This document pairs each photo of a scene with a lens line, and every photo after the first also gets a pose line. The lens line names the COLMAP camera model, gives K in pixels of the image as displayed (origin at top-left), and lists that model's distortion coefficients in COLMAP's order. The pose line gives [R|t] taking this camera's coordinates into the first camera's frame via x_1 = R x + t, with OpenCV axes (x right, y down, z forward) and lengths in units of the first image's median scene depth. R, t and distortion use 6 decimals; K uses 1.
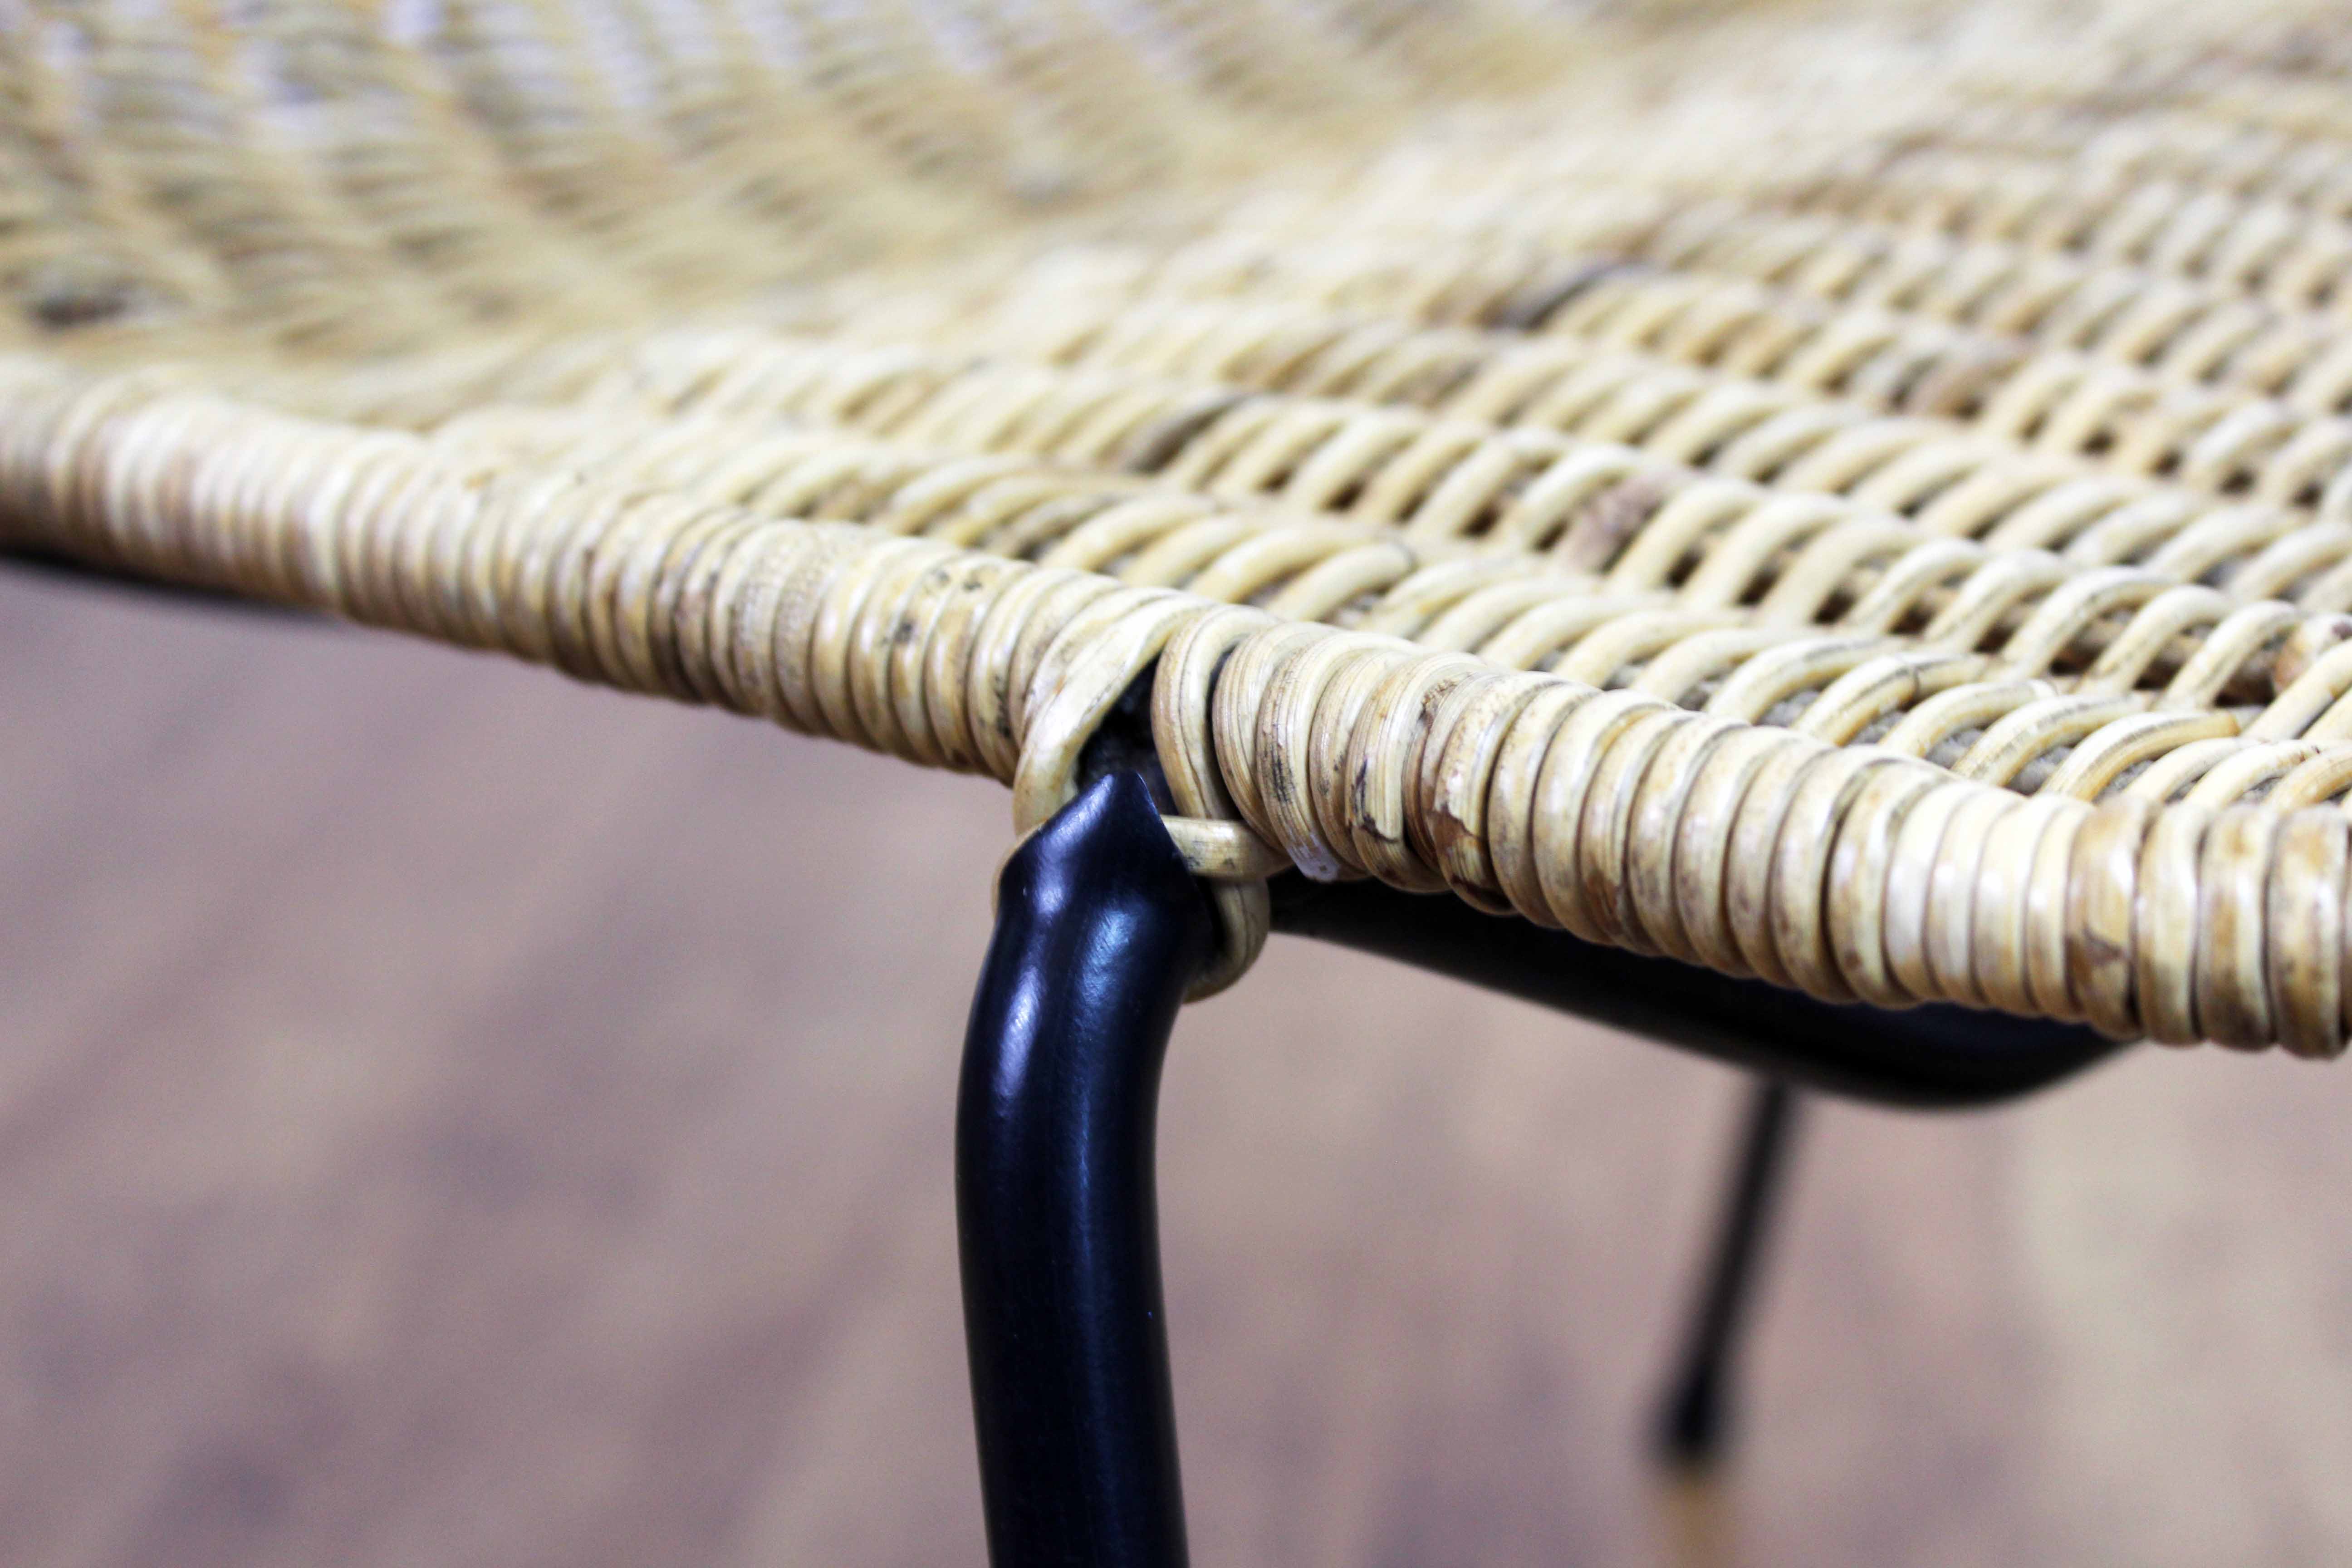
lens RADIAL K [[3987.2, 0, 1176.0], [0, 3987.2, 784.0], [0, 0, 1]] dist [-0.033351, -0.012540]
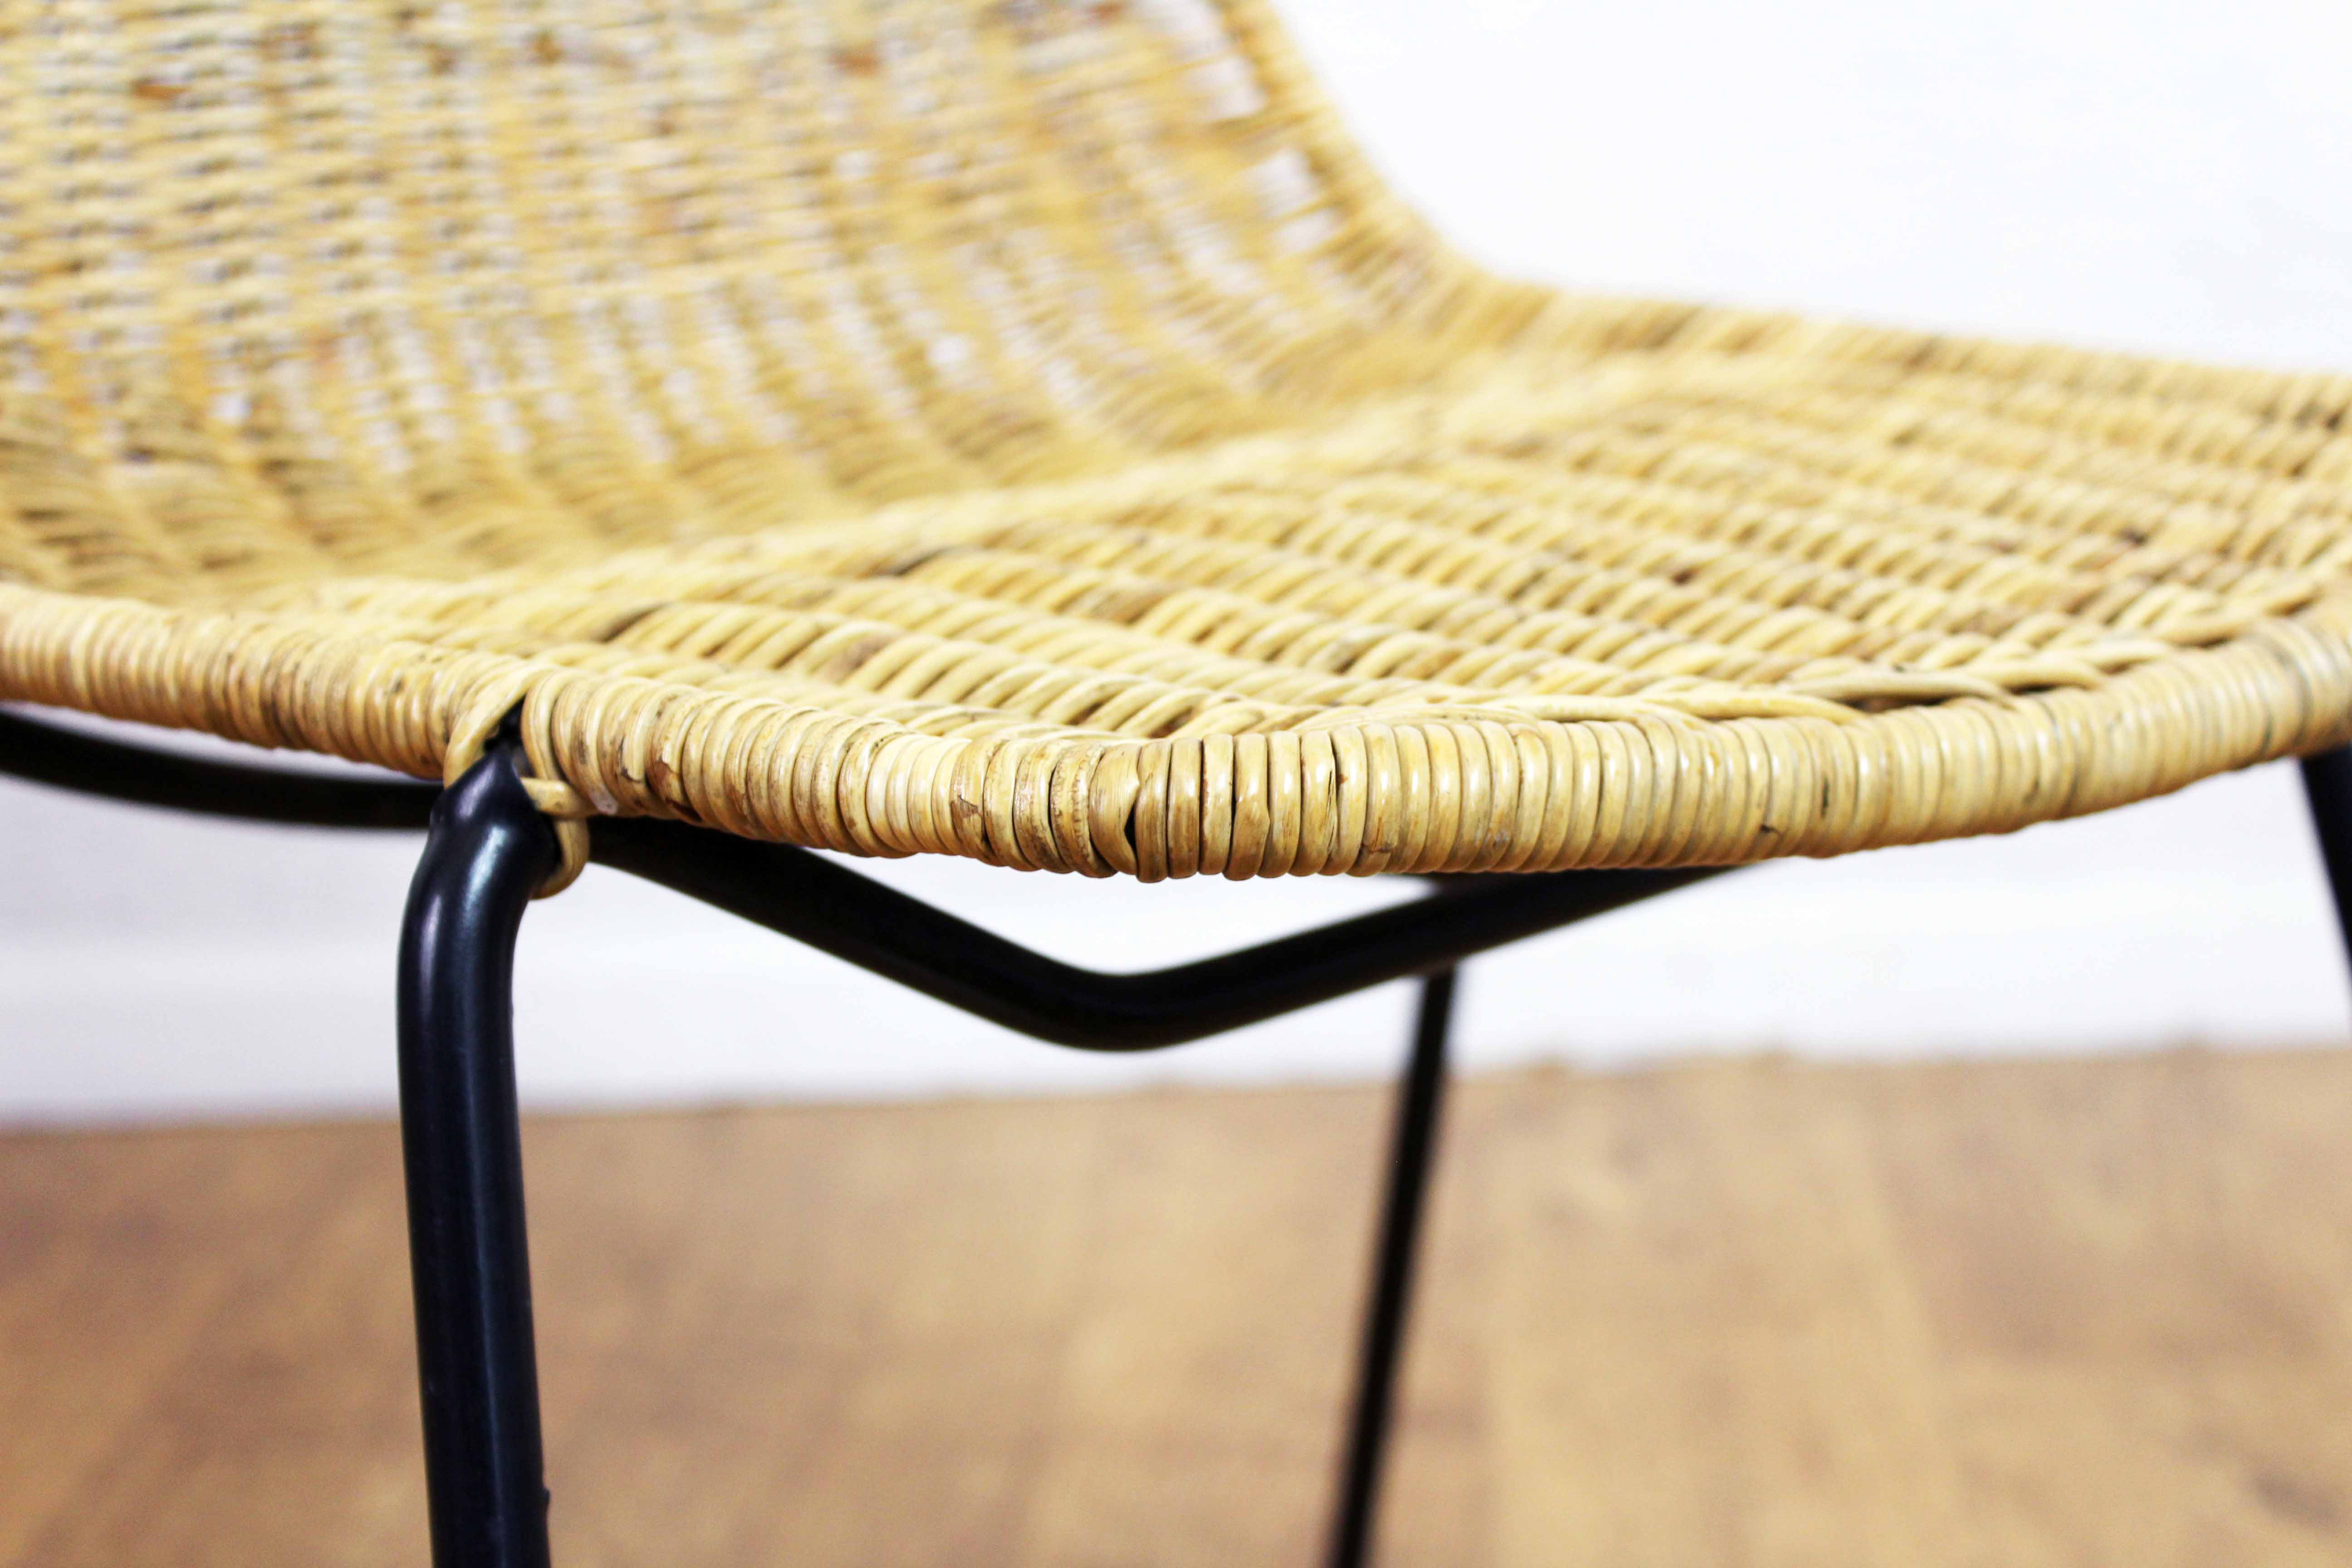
lens RADIAL K [[3987.2, 0, 1176.0], [0, 3987.2, 784.0], [0, 0, 1]] dist [-0.033351, -0.012540]
pose [[0.999834, 0.016959, 0.006698, 0.269327], [-0.015943, 0.991362, -0.130185, 0.231781], [-0.008848, 0.130057, 0.991467, -0.734894]]
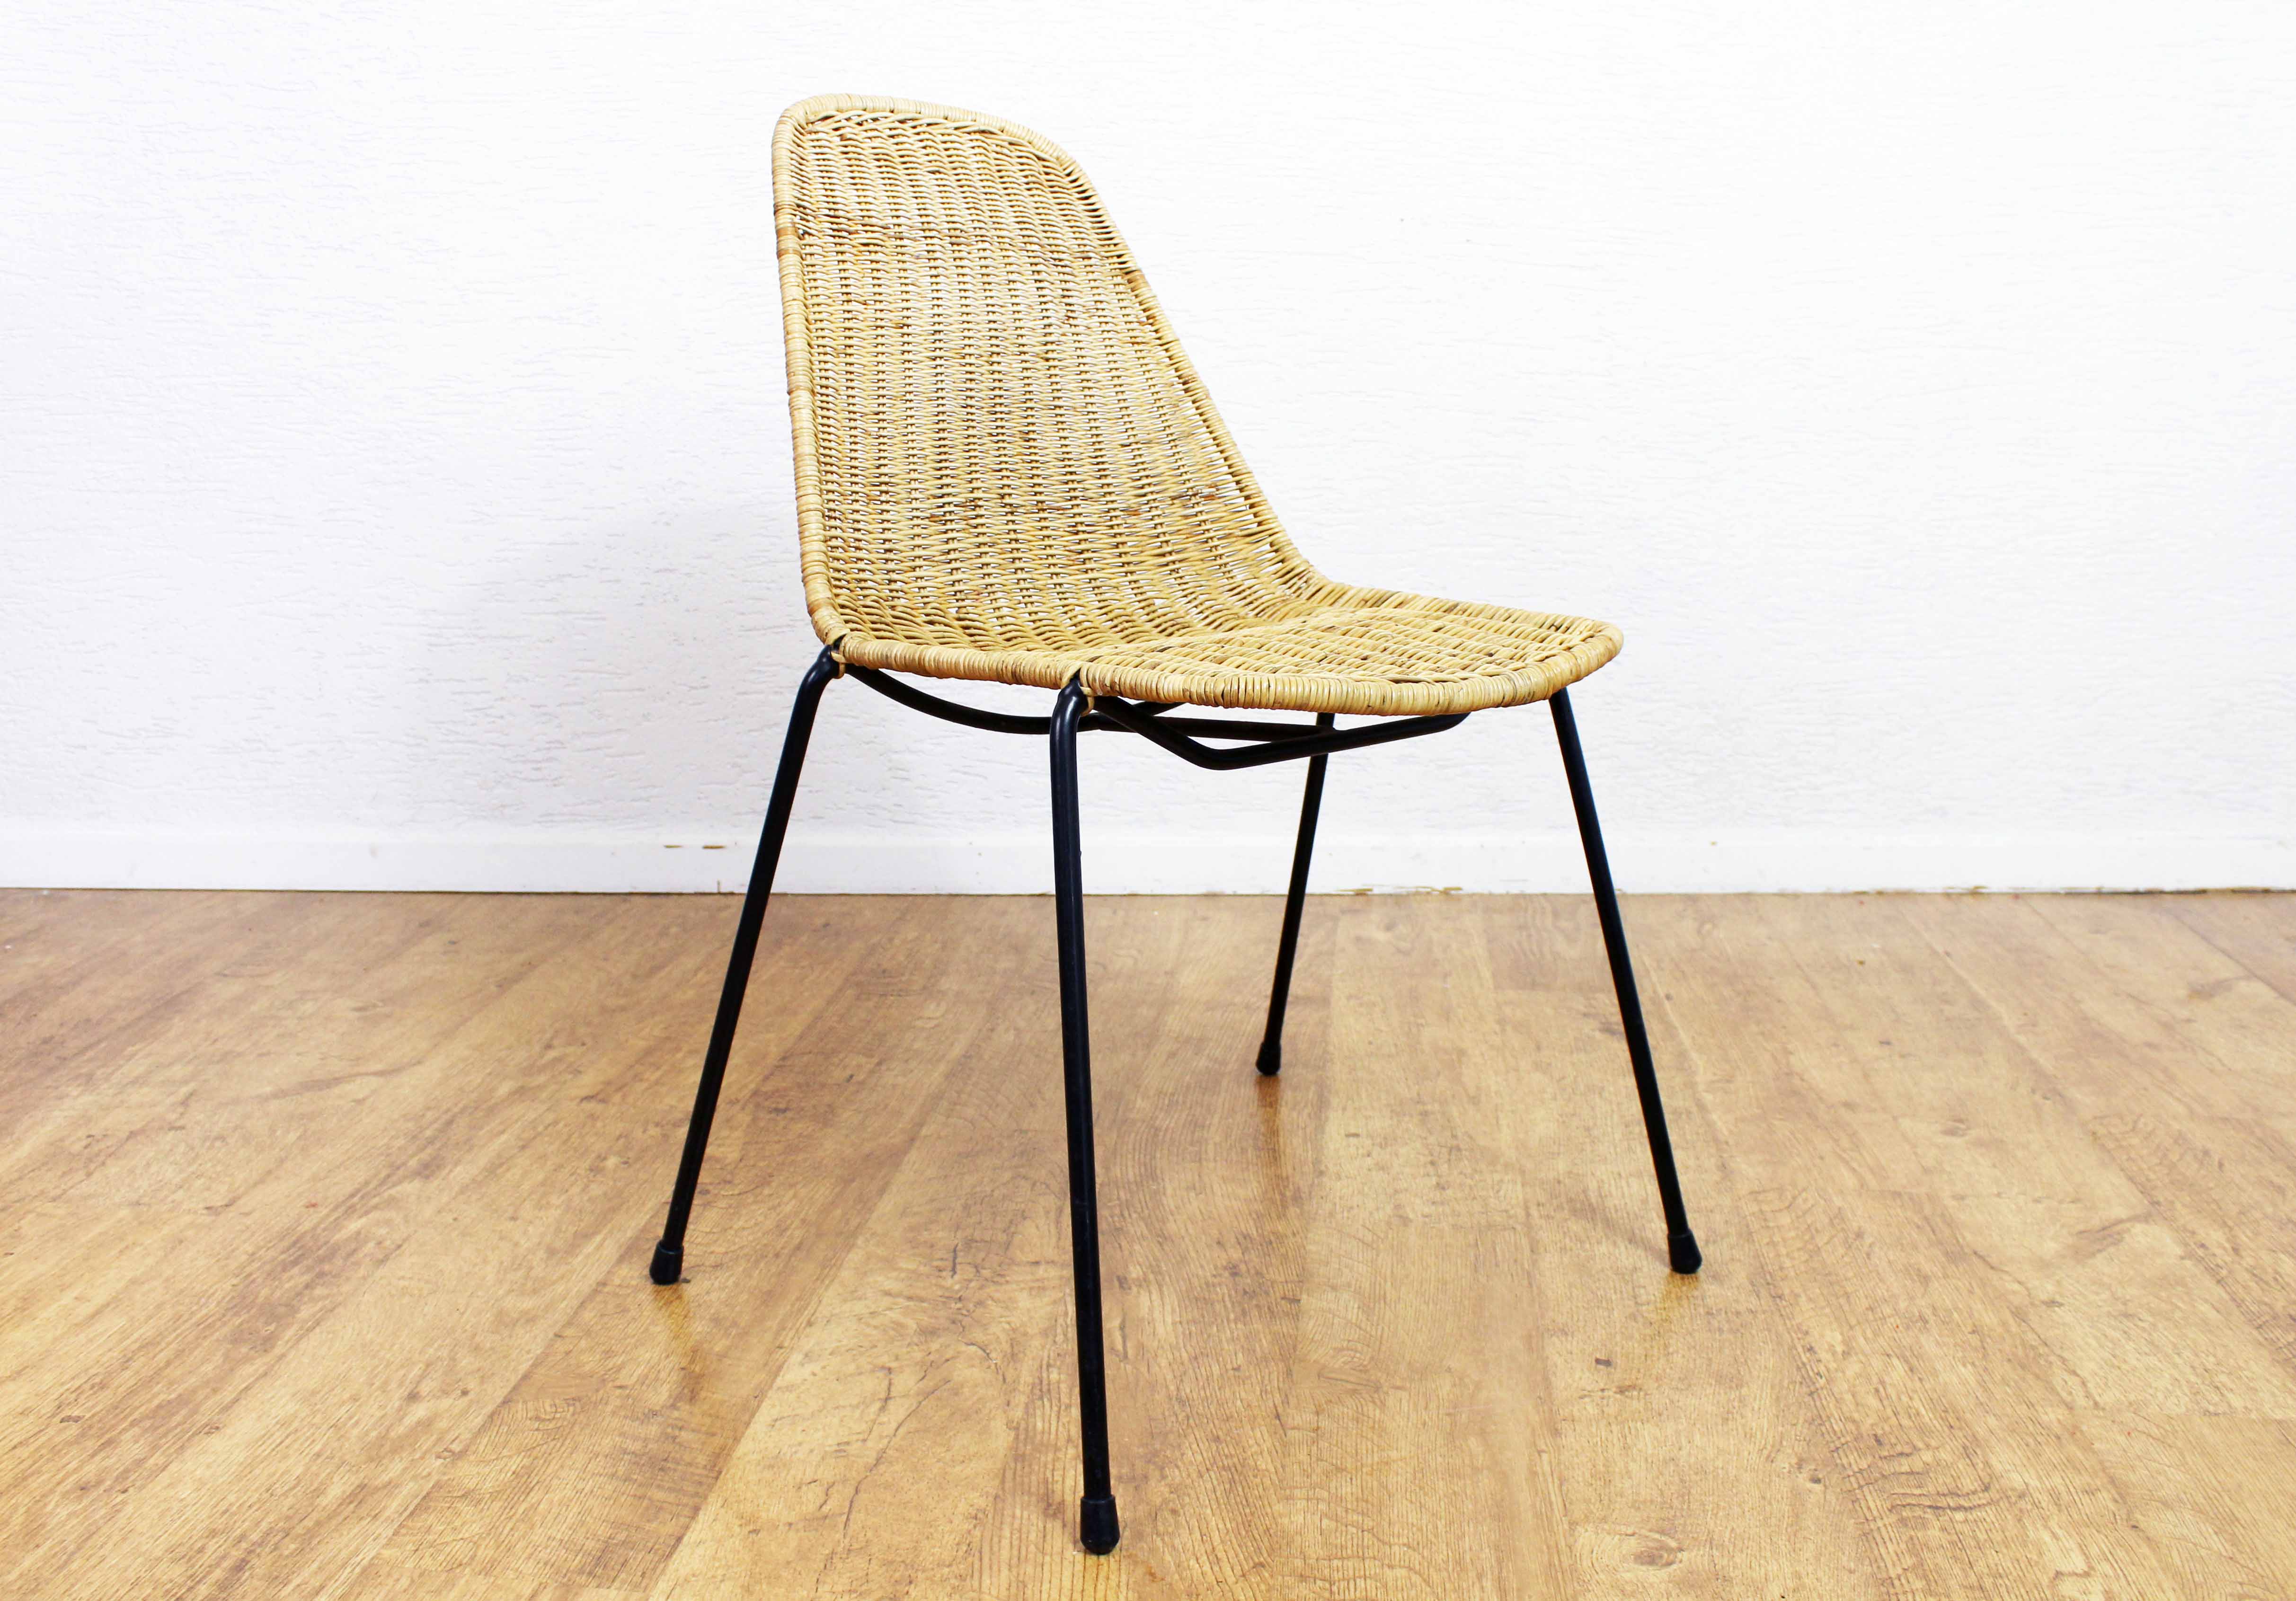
lens RADIAL K [[2058.4, 0, 1148.0], [0, 2058.4, 800.5], [0, 0, 1]] dist [-0.165001, 0.144491]
pose [[0.998723, 0.044176, -0.024533, 0.227842], [-0.047462, 0.986706, -0.155431, 0.806962], [0.017341, 0.156397, 0.987542, -2.765936]]
